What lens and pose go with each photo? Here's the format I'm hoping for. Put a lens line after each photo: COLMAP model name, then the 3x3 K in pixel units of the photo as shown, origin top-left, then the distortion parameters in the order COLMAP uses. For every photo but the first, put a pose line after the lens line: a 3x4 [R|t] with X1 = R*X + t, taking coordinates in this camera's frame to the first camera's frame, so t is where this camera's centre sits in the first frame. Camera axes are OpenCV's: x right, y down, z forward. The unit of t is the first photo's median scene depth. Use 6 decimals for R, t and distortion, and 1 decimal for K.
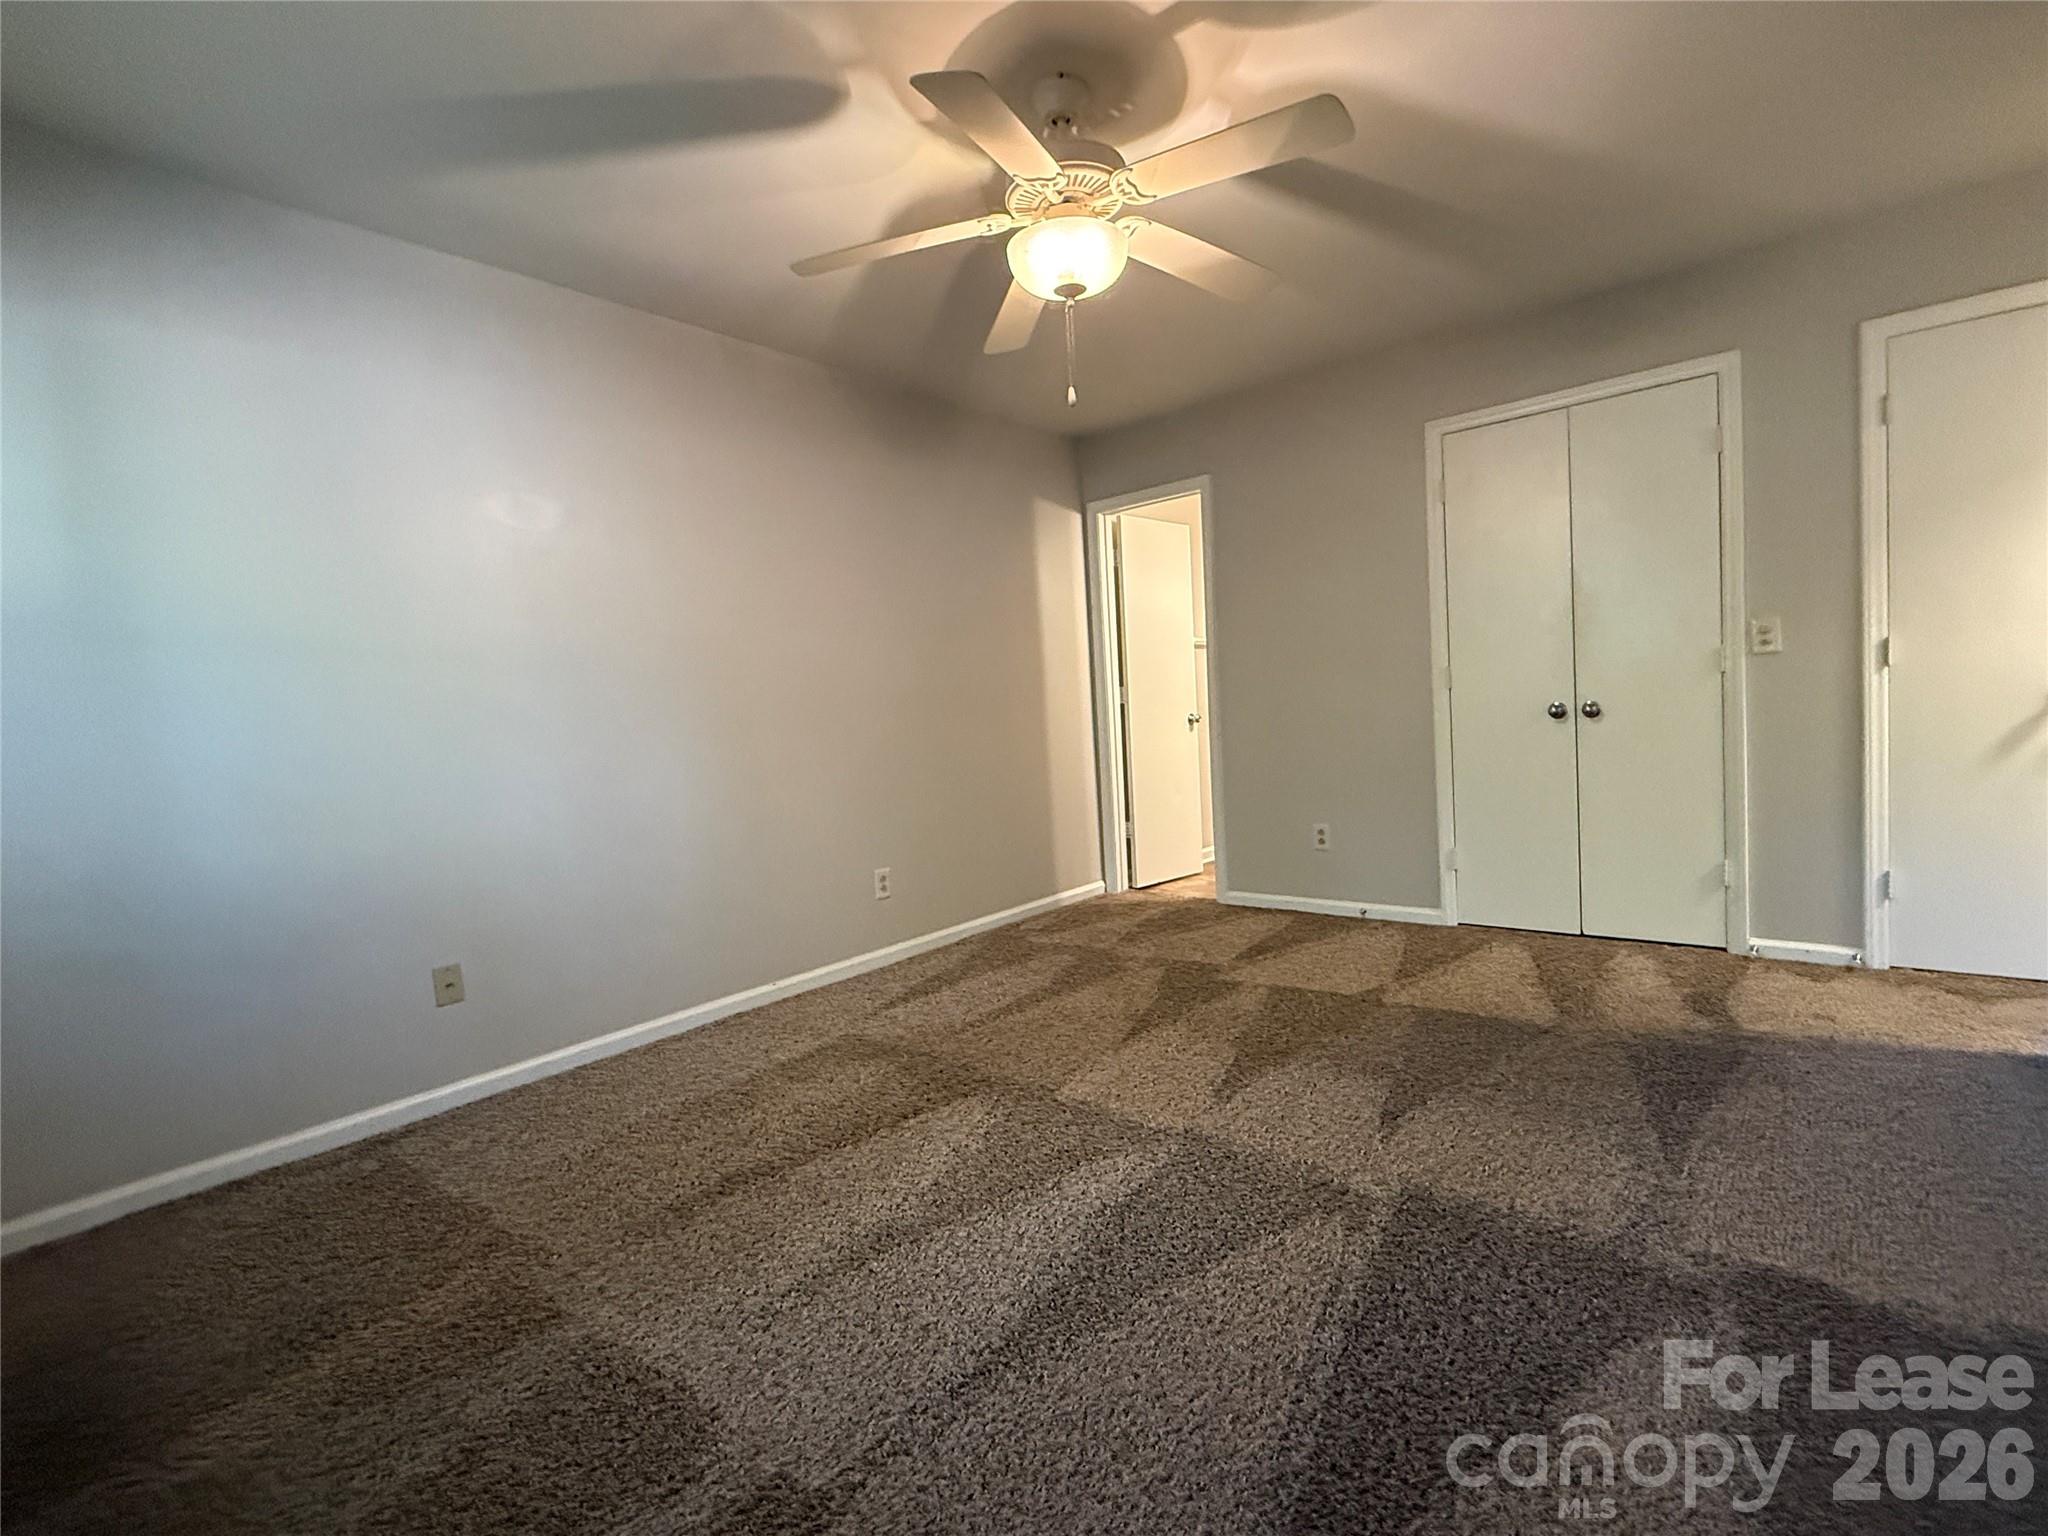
lens RADIAL K [[933.1, 0, 1027.4], [0, 933.1, 767.5], [0, 0, 1]] dist [0.002535, 0.000464]
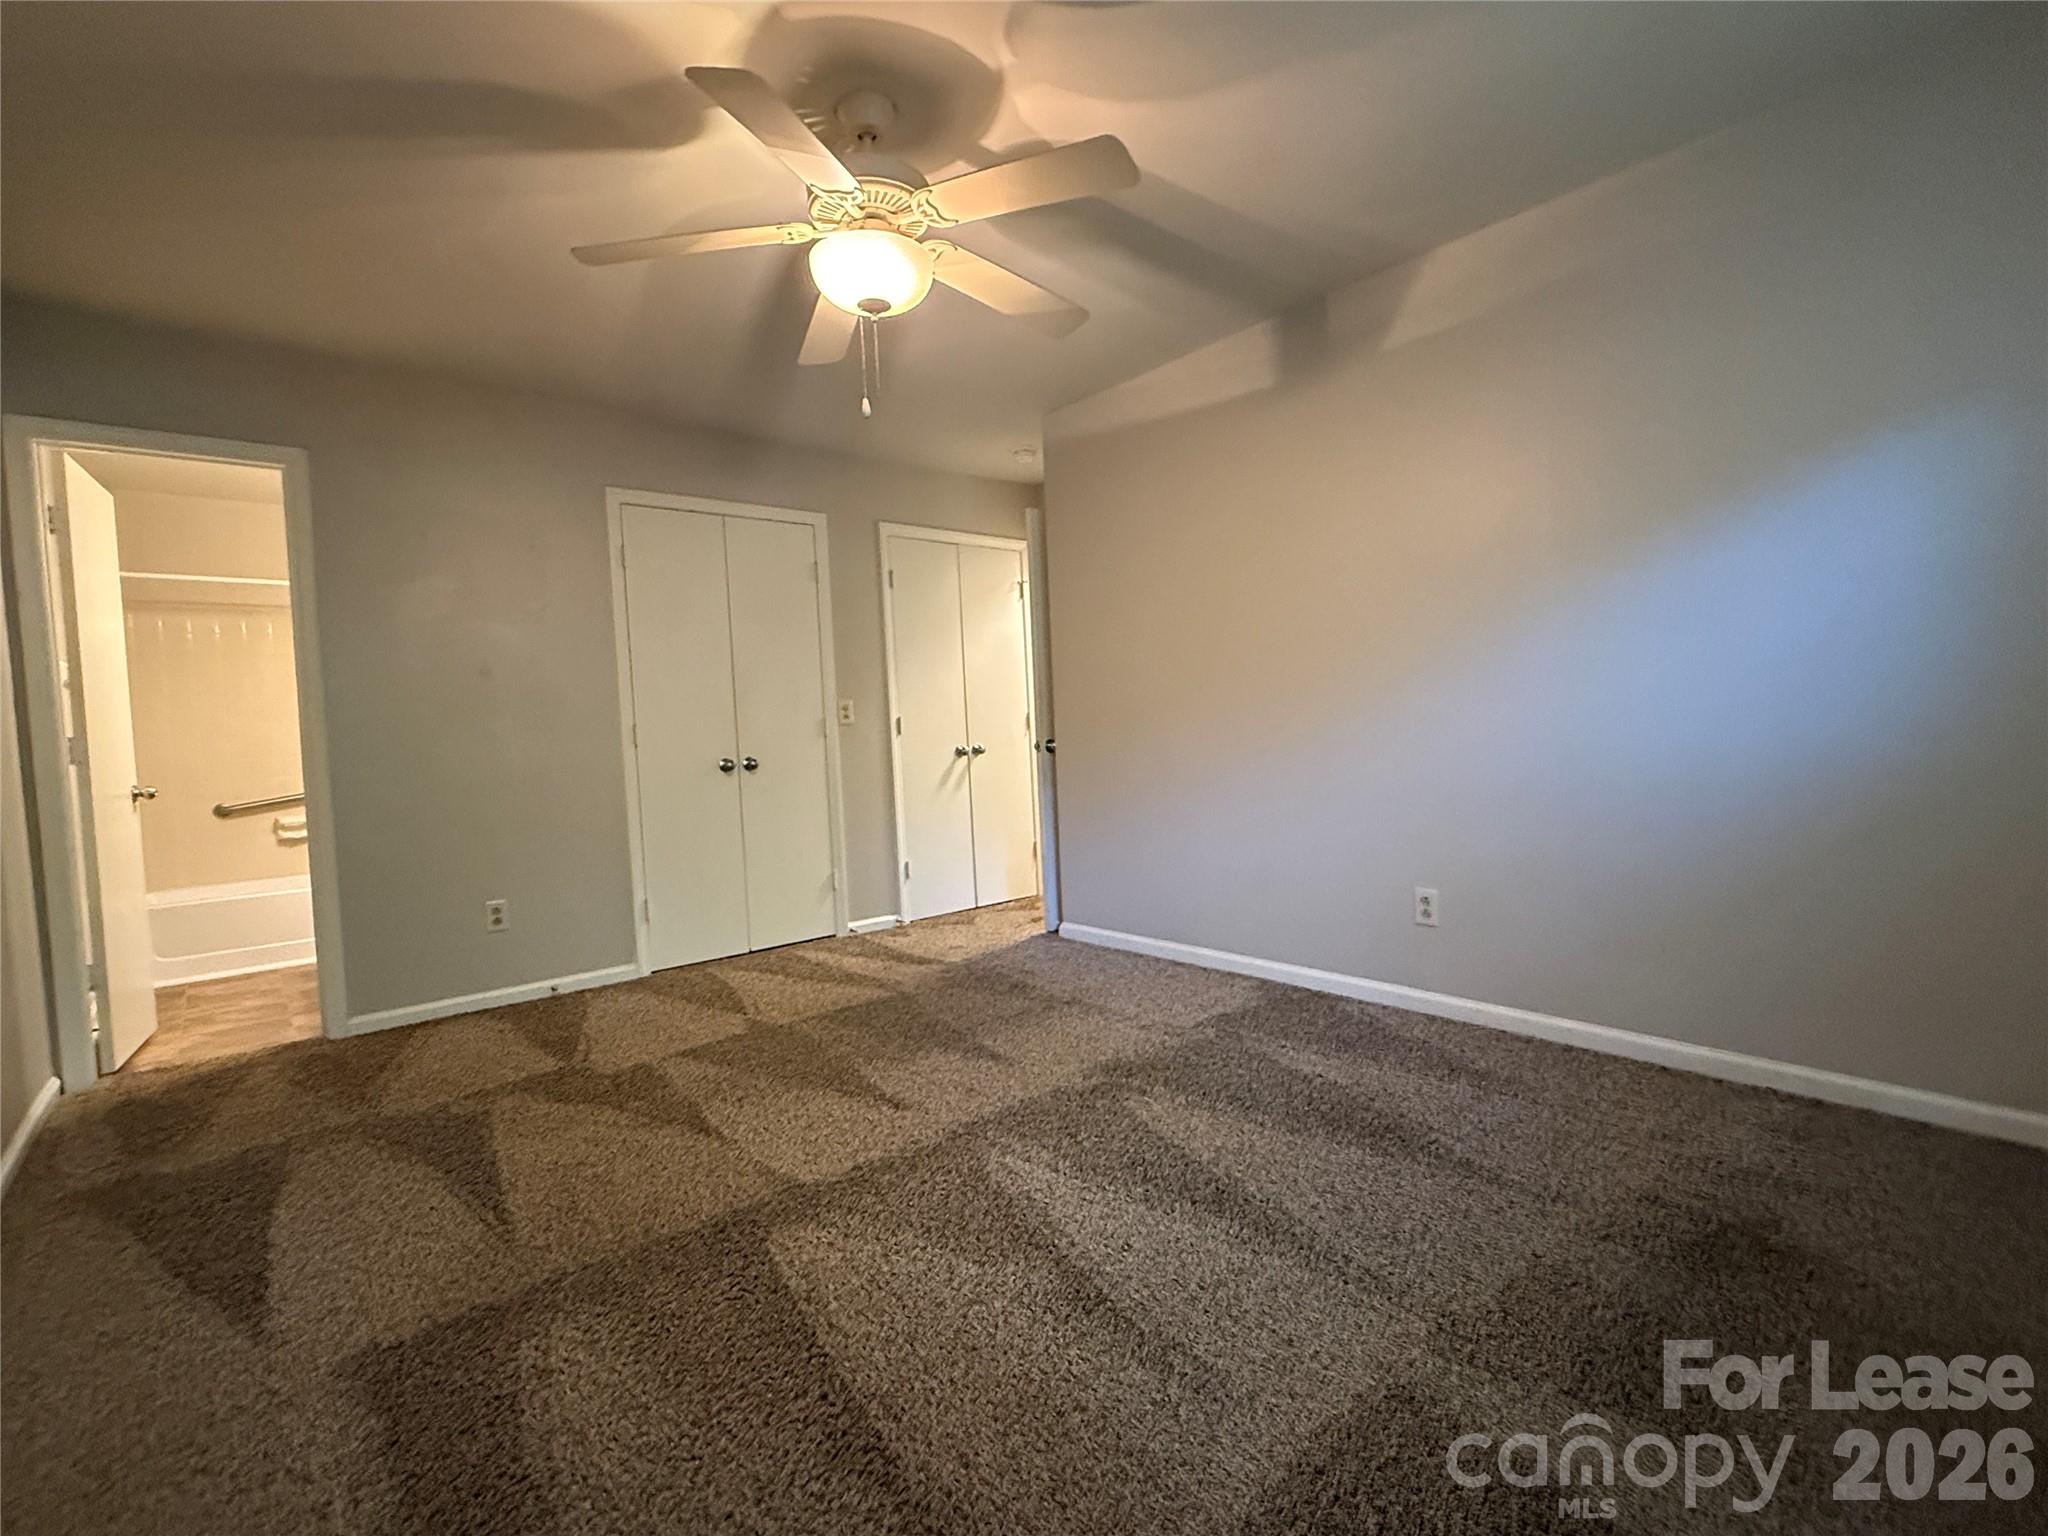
lens RADIAL K [[933.1, 0, 1027.4], [0, 933.1, 767.5], [0, 0, 1]] dist [0.002535, 0.000464]
pose [[0.176019, 0.008832, 0.984347, -0.578511], [0.096605, 0.994978, -0.026203, 0.010721], [-0.979635, 0.099705, 0.174282, 0.464890]]
